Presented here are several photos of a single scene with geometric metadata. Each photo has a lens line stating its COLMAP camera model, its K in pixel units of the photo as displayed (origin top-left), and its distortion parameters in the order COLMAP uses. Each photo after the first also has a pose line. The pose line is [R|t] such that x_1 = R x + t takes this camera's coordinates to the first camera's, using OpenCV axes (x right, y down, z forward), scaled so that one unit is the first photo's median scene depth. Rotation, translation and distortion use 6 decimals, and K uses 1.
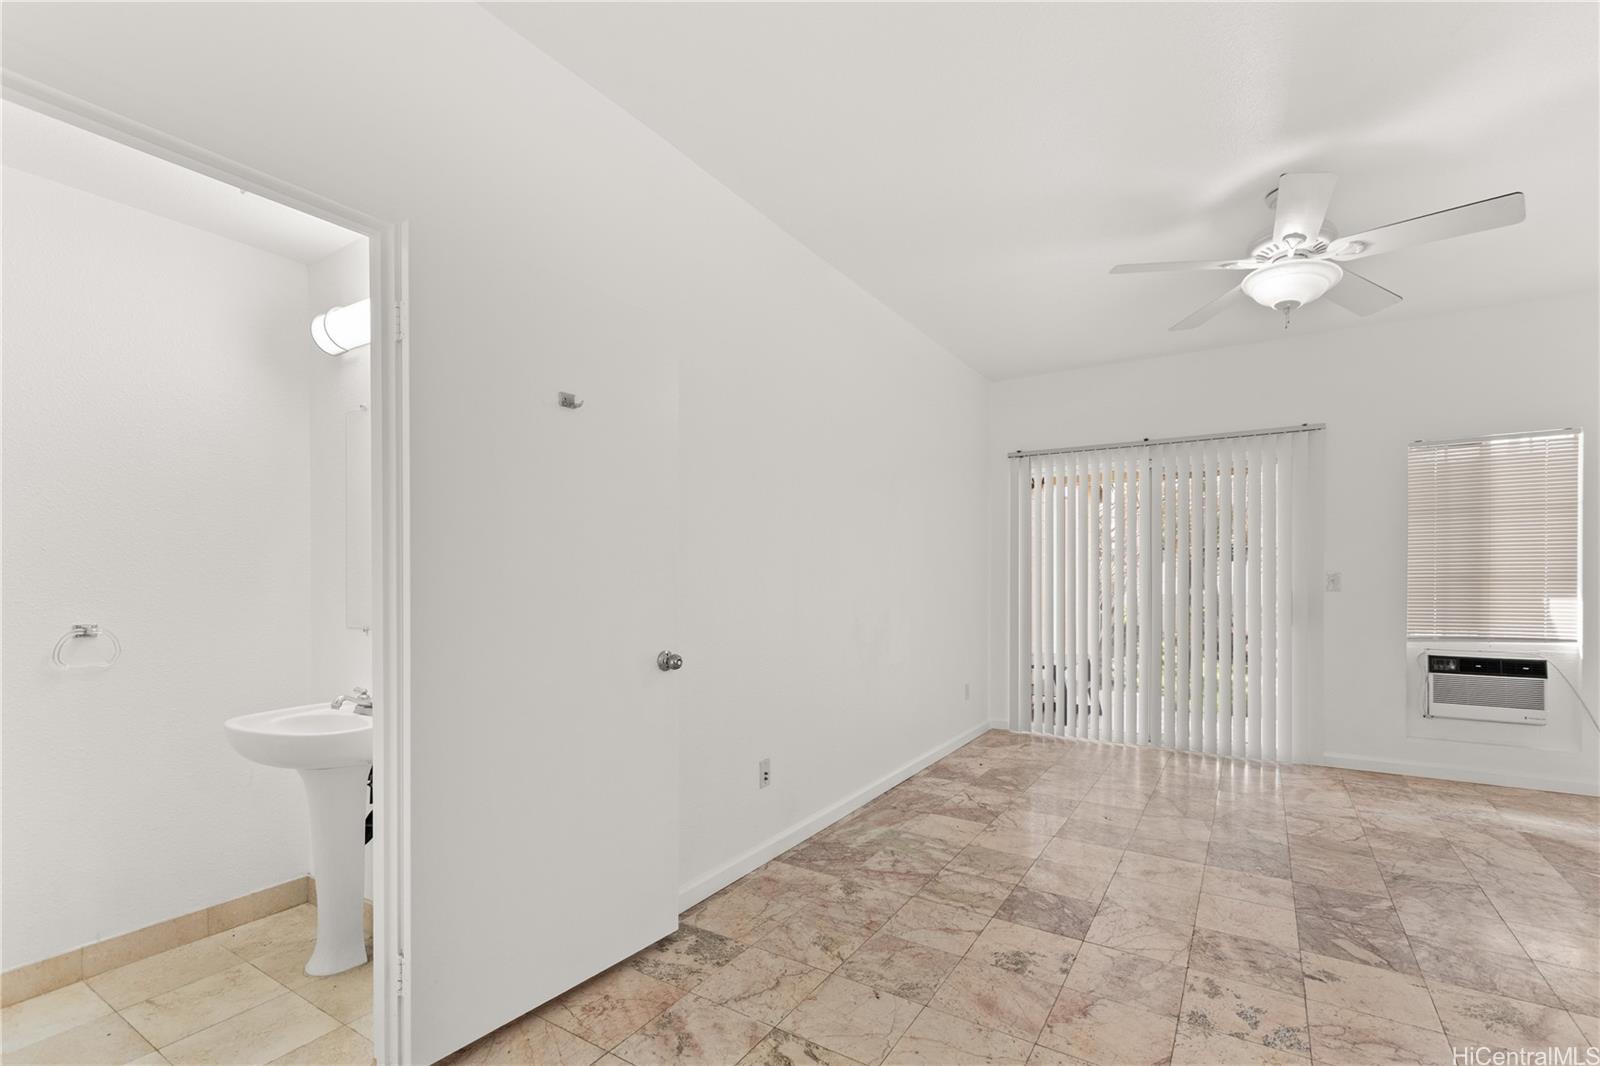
lens RADIAL K [[712.2, 0, 806.7], [0, 712.2, 579.5], [0, 0, 1]] dist [0.000415, -0.001380]
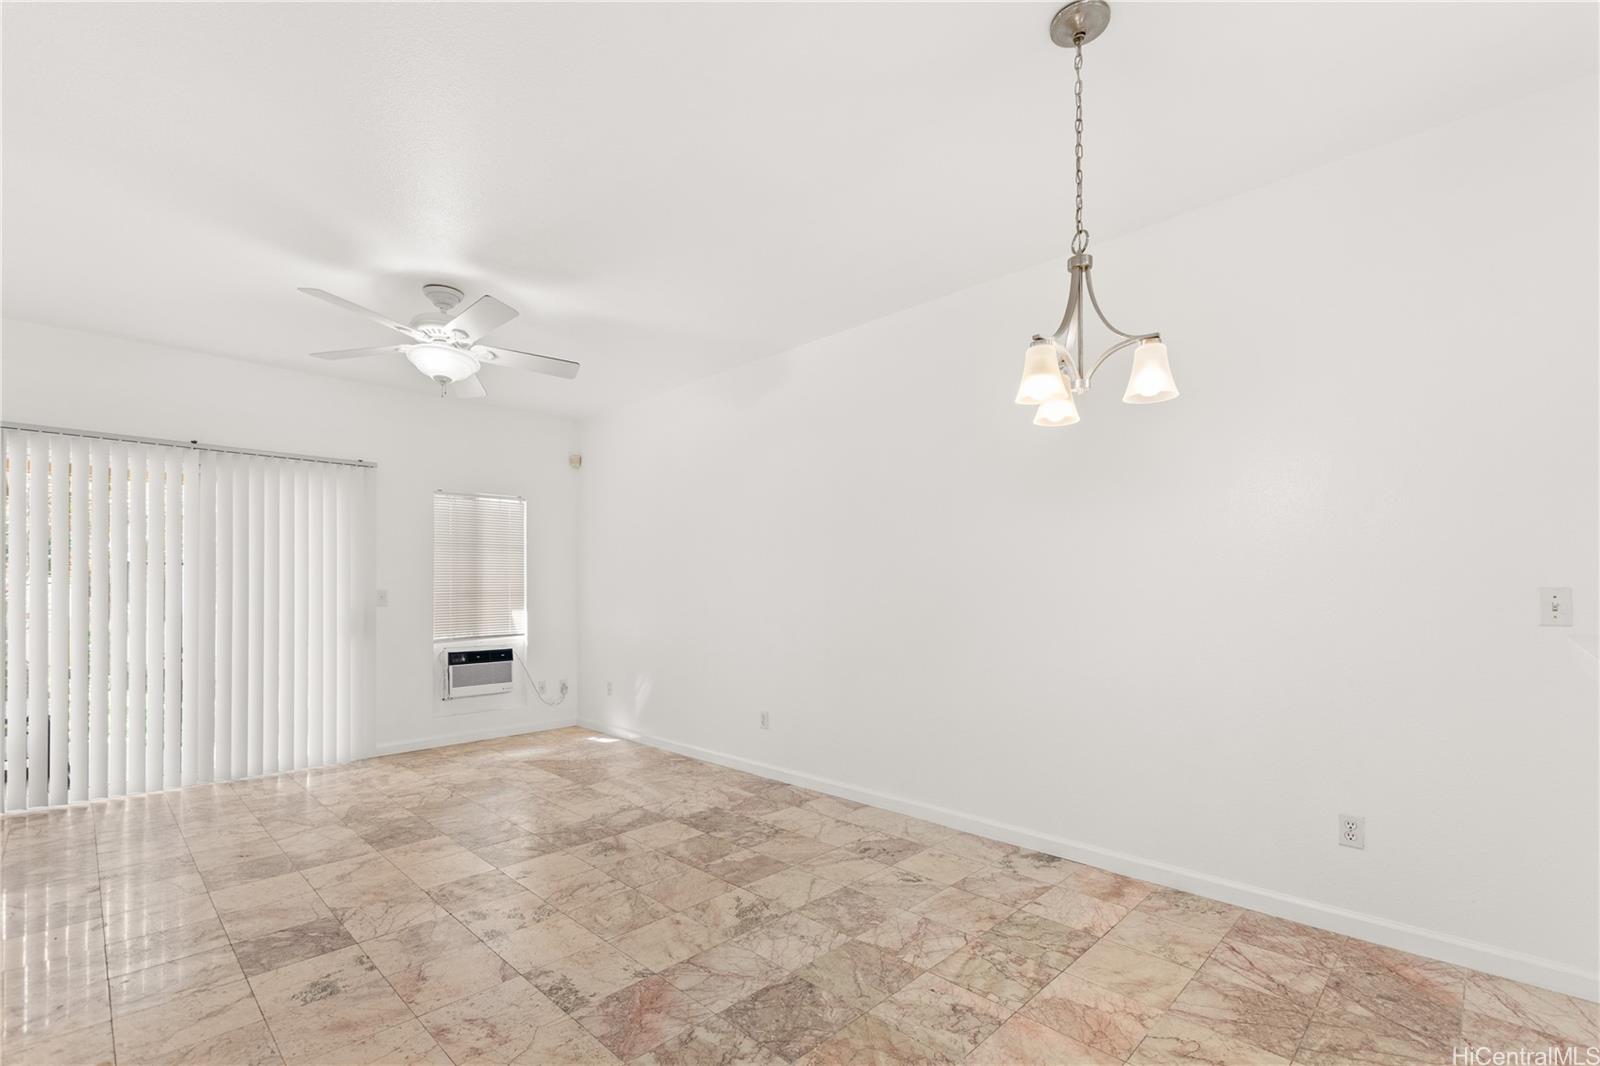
lens RADIAL K [[705.3, 0, 806.3], [0, 705.3, 582.6], [0, 0, 1]] dist [0.000831, -0.000548]
pose [[0.204216, 0.010372, 0.978871, -0.316334], [0.010161, 0.999868, -0.012714, -0.000632], [-0.978873, 0.012542, 0.204083, 0.089035]]
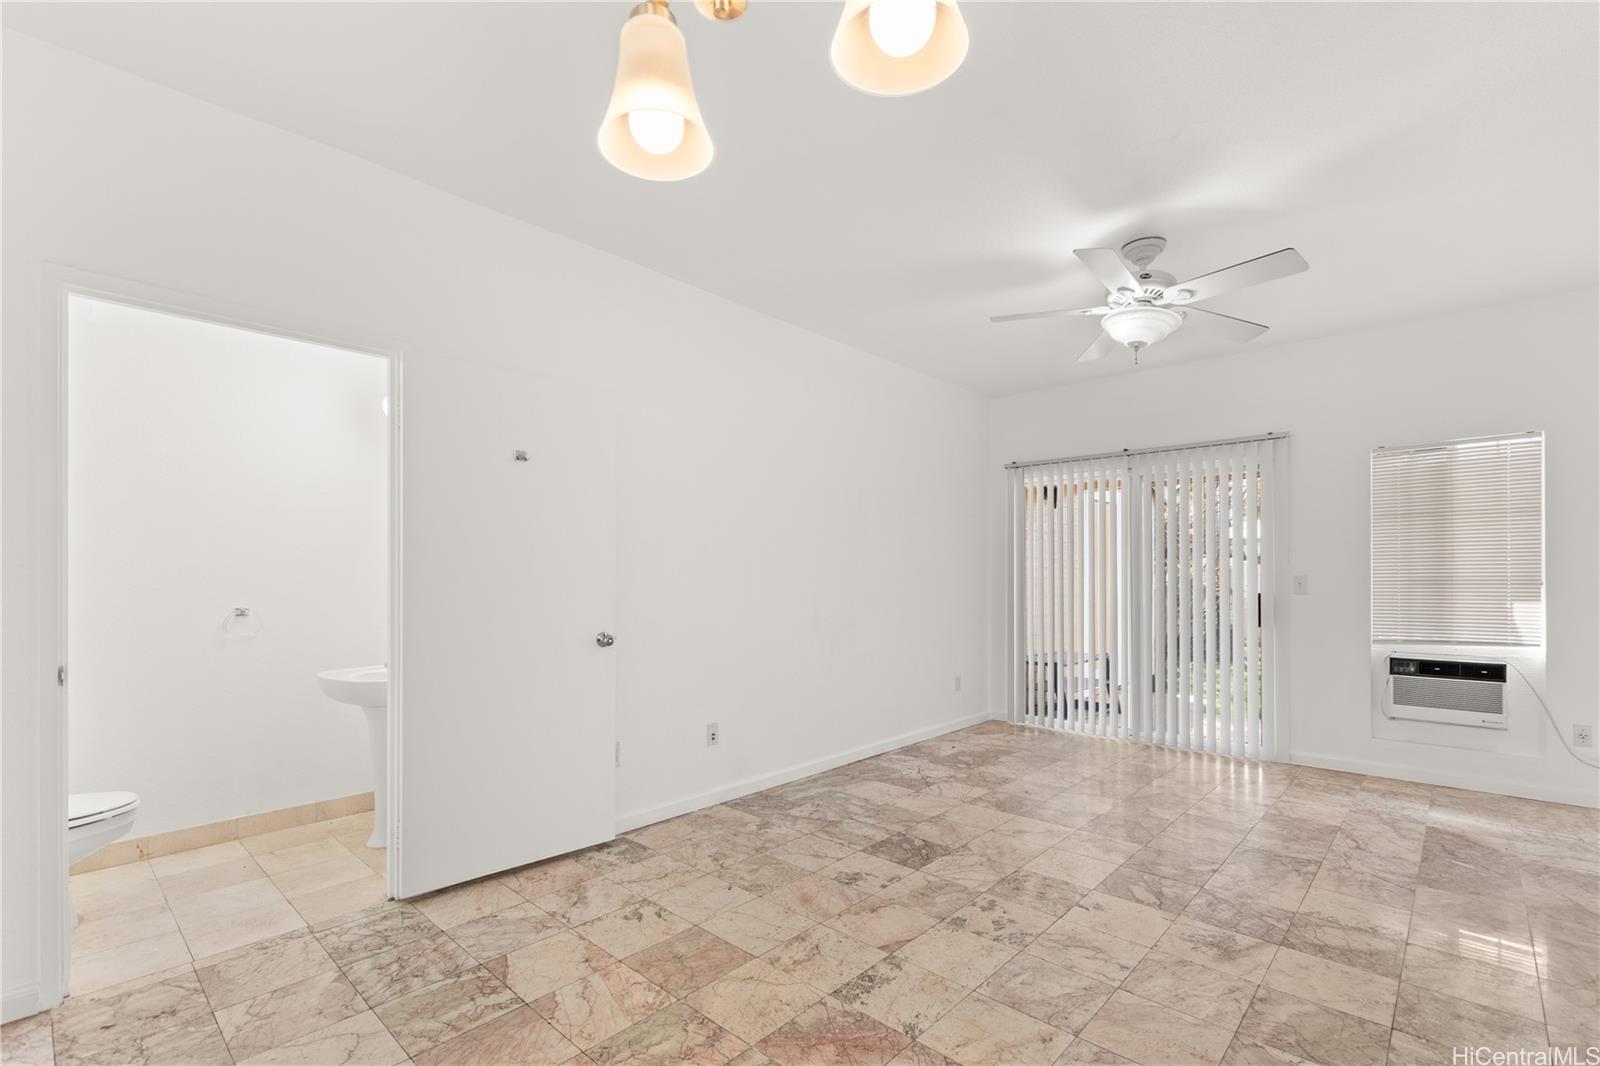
lens RADIAL K [[711.1, 0, 806.2], [0, 711.1, 573.8], [0, 0, 1]] dist [0.000582, 0.000168]
pose [[0.983632, 0.001961, -0.180178, 0.269121], [-0.003764, 0.999946, -0.009662, -0.000081], [0.180150, 0.010182, 0.983586, -0.171371]]
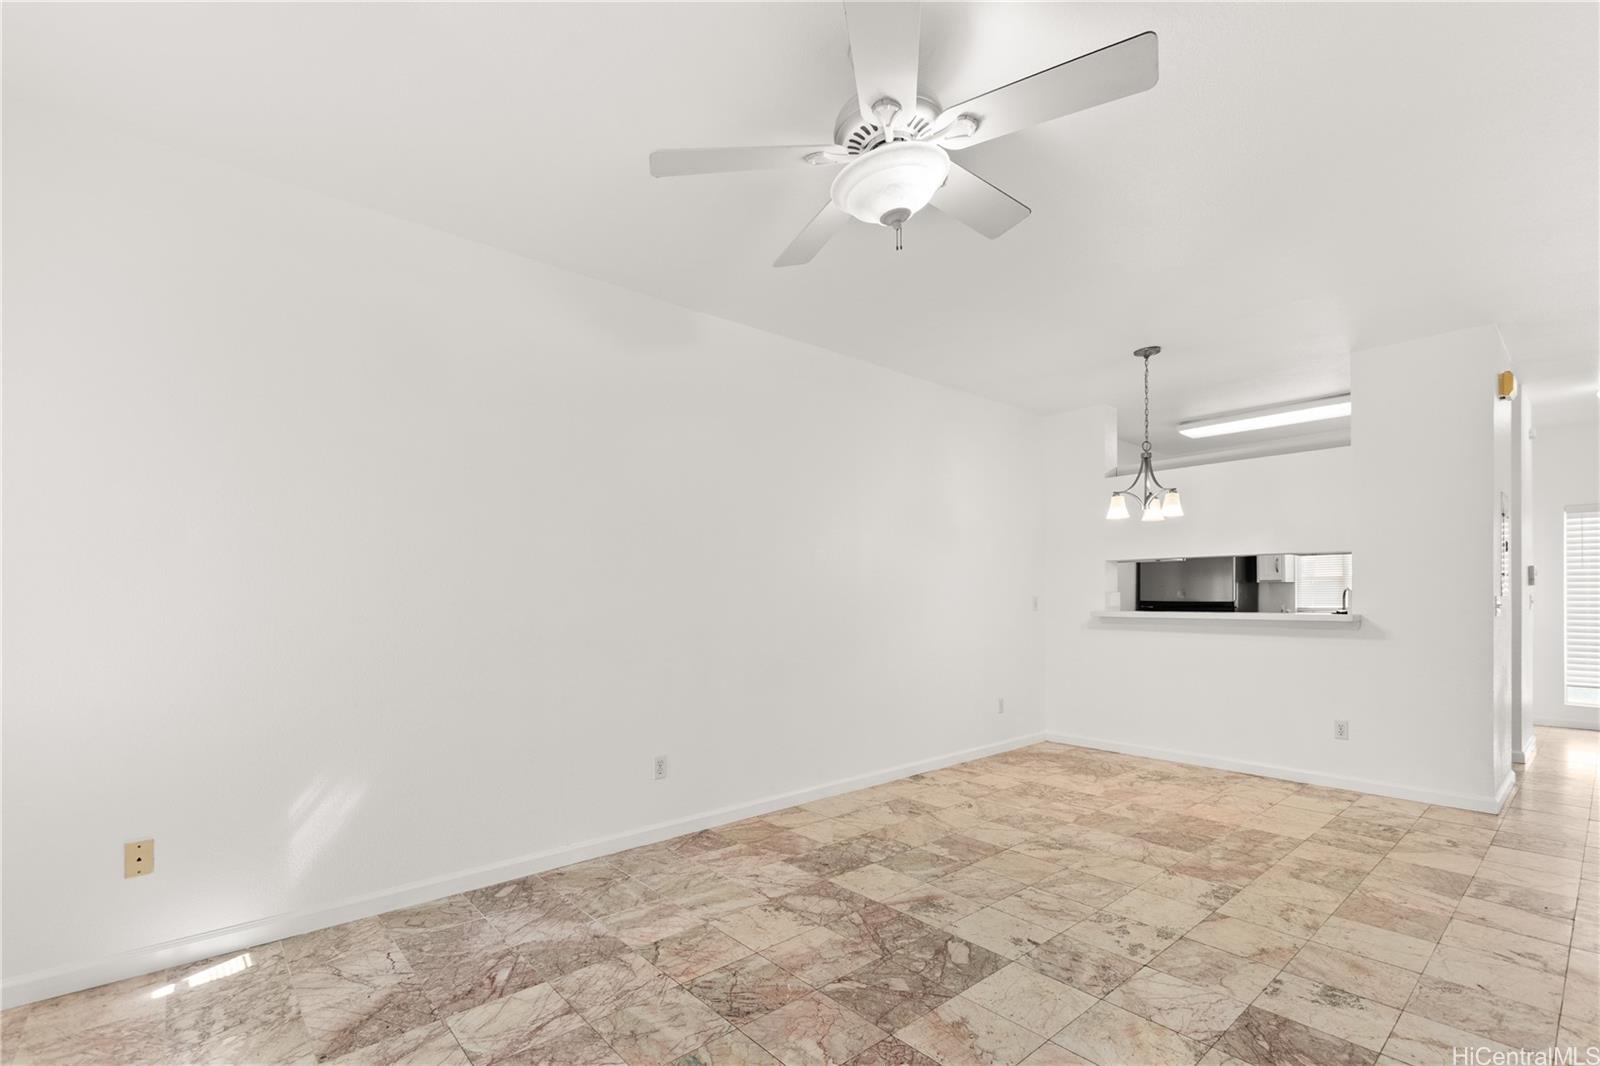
lens RADIAL K [[718.4, 0, 792.6], [0, 718.4, 594.0], [0, 0, 1]] dist [0.006045, -0.000133]
pose [[-0.956734, 0.006735, 0.290888, 0.431254], [0.009007, 0.999938, 0.006475, -0.015995], [-0.290826, 0.008815, -0.956735, 1.305663]]
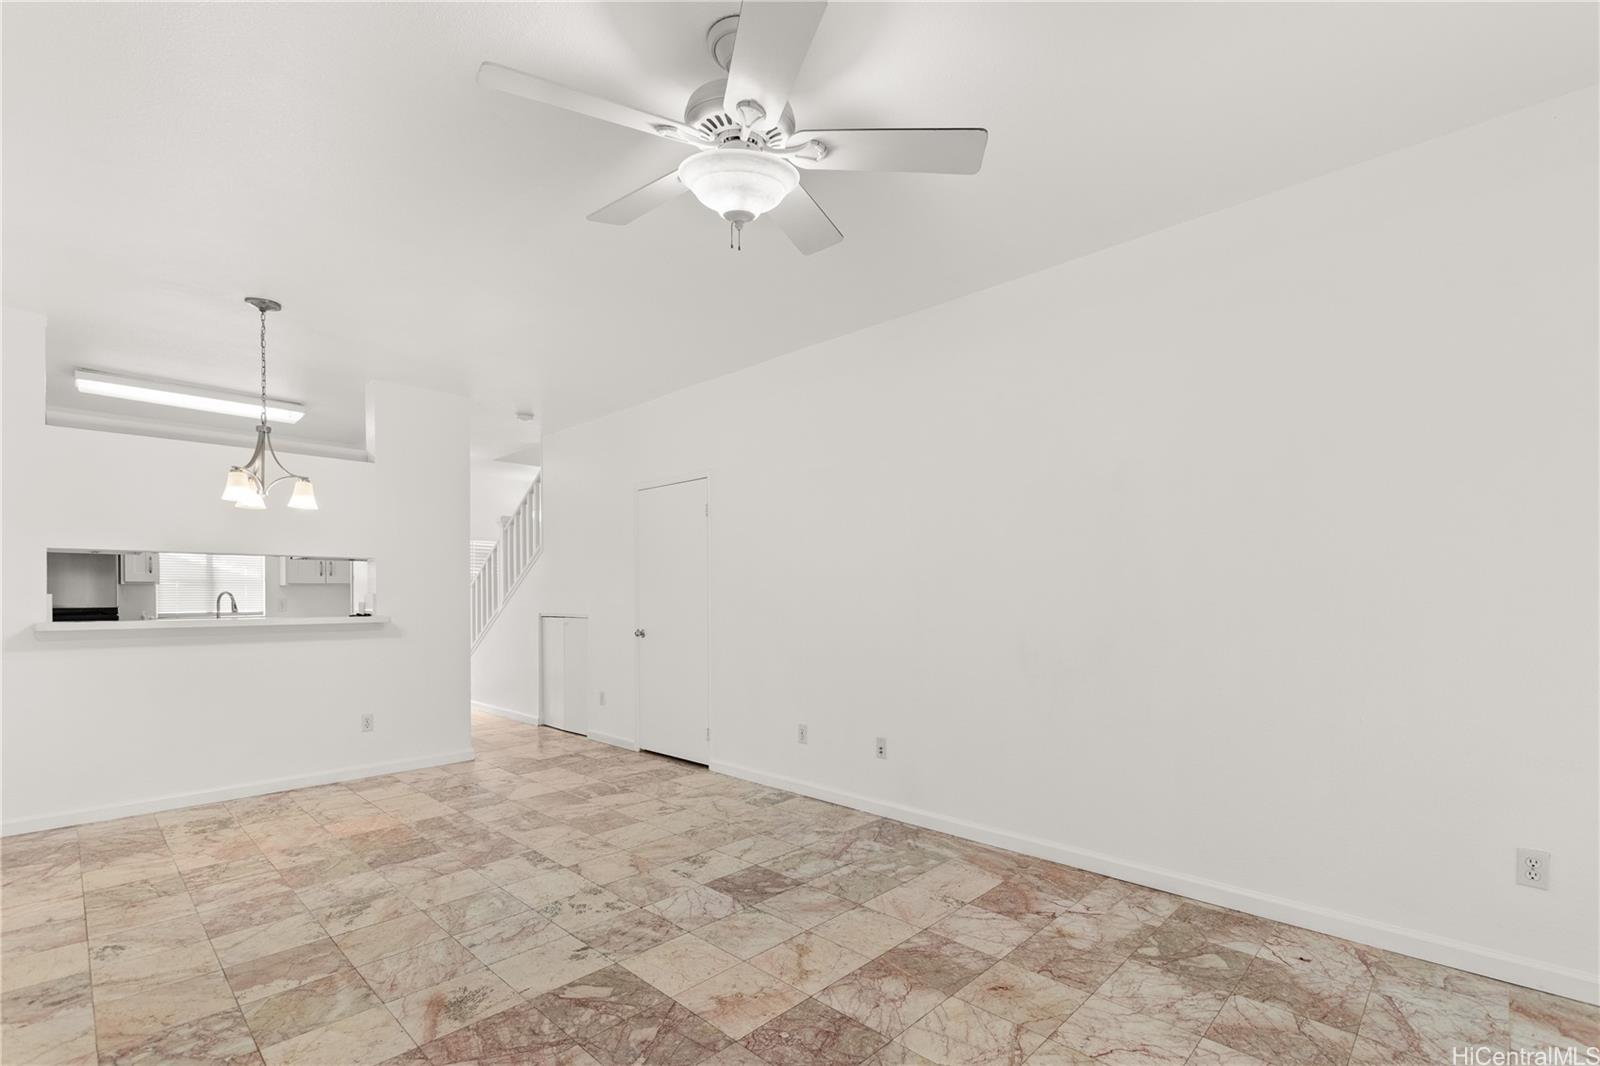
lens RADIAL K [[717.8, 0, 808.2], [0, 717.8, 602.4], [0, 0, 1]] dist [0.000848, -0.000715]
pose [[-0.196174, 0.013027, -0.980483, 1.031747], [-0.004211, 0.999891, 0.014128, -0.012857], [0.980560, 0.006901, -0.196098, 0.919432]]
